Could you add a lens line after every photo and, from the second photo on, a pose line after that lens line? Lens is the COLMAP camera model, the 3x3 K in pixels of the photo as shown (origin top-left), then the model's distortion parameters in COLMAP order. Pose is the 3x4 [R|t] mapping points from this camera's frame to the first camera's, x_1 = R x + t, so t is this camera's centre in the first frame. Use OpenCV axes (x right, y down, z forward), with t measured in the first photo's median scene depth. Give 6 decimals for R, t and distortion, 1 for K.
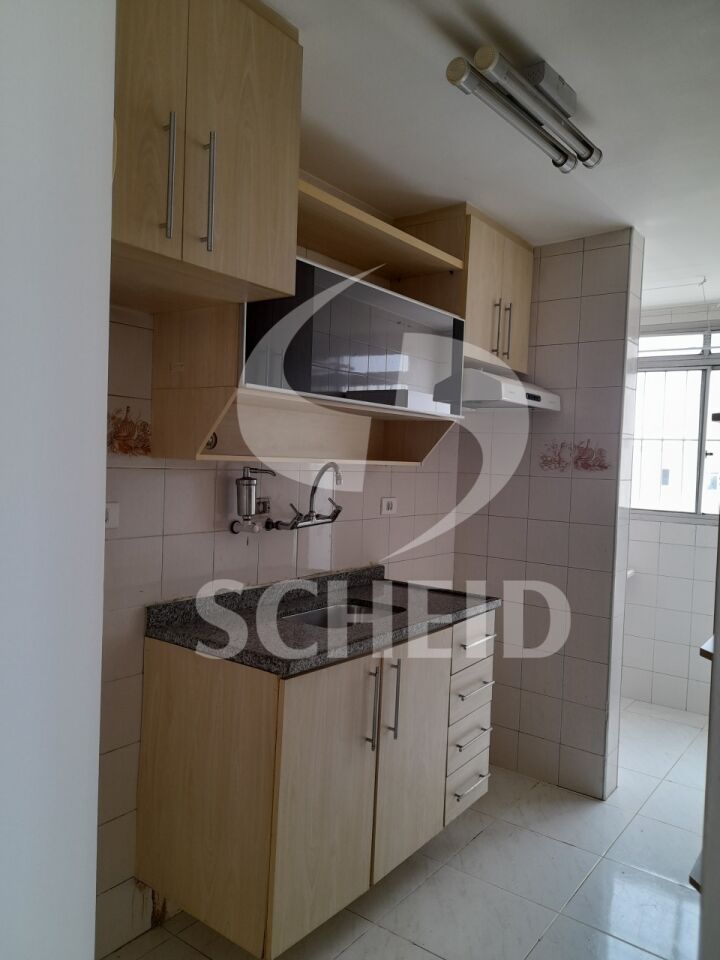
lens RADIAL K [[705.7, 0, 361.5], [0, 705.7, 483.0], [0, 0, 1]] dist [0.073011, -0.097312]
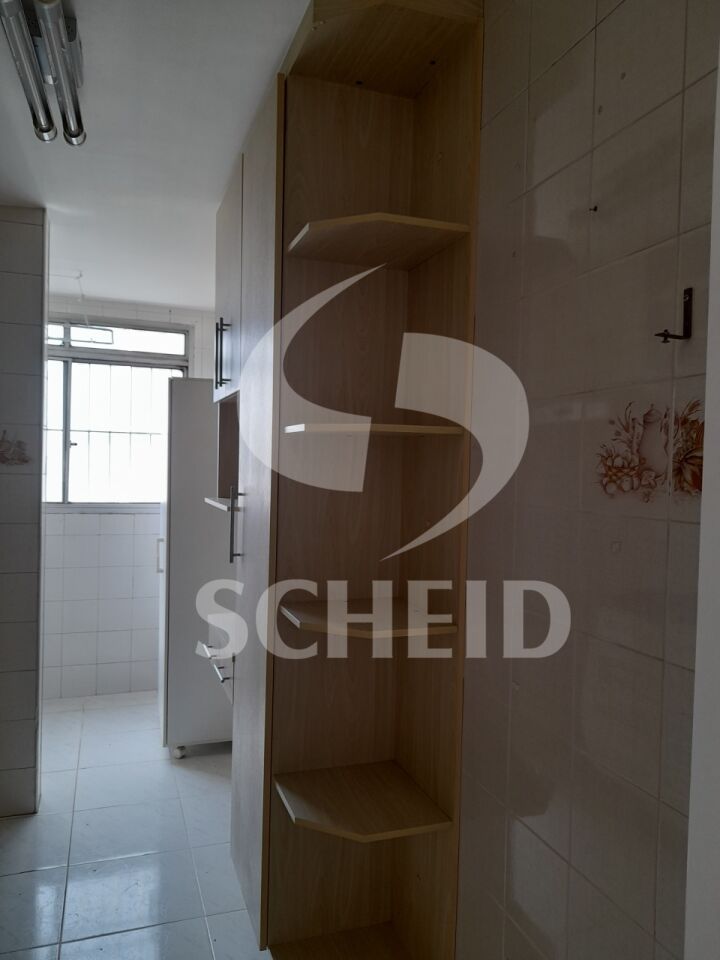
lens RADIAL K [[717.5, 0, 360.0], [0, 717.5, 480.0], [0, 0, 1]] dist [-0.009629, -0.007047]
pose [[0.564379, -0.049197, 0.824049, -0.178377], [0.037088, 0.998726, 0.034224, -0.012473], [-0.824682, 0.011247, 0.565484, 0.109823]]
